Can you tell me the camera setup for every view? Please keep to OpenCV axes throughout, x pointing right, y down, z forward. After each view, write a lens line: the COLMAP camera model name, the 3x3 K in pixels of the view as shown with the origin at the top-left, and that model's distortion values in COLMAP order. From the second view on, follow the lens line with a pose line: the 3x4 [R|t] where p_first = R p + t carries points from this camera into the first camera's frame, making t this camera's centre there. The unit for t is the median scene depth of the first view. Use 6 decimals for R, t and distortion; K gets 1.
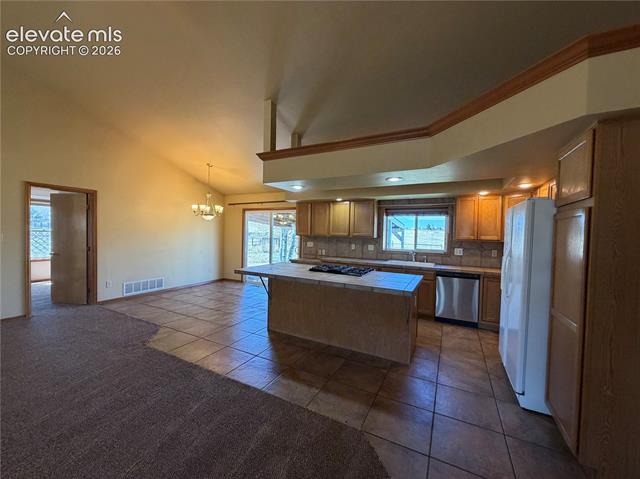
lens RADIAL K [[254.4, 0, 320.9], [0, 254.4, 240.3], [0, 0, 1]] dist [0.002986, -0.000215]
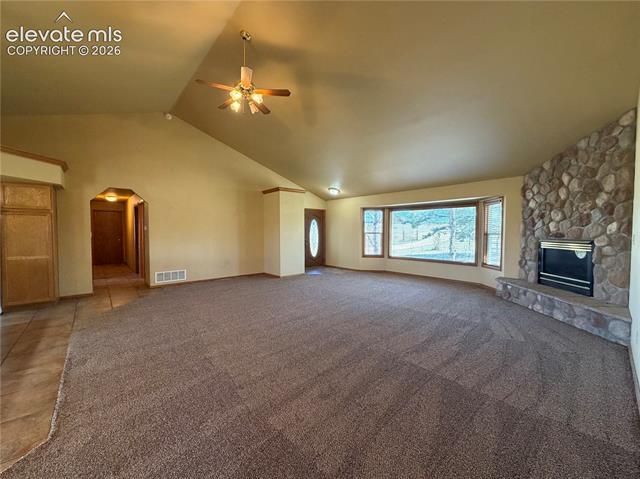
lens RADIAL K [[254.4, 0, 320.9], [0, 254.4, 240.3], [0, 0, 1]] dist [0.002986, -0.000215]
pose [[-0.932955, -0.041854, 0.357553, -0.837262], [-0.017644, 0.997341, 0.070708, -0.021446], [-0.359561, 0.059658, -0.931212, 0.772484]]
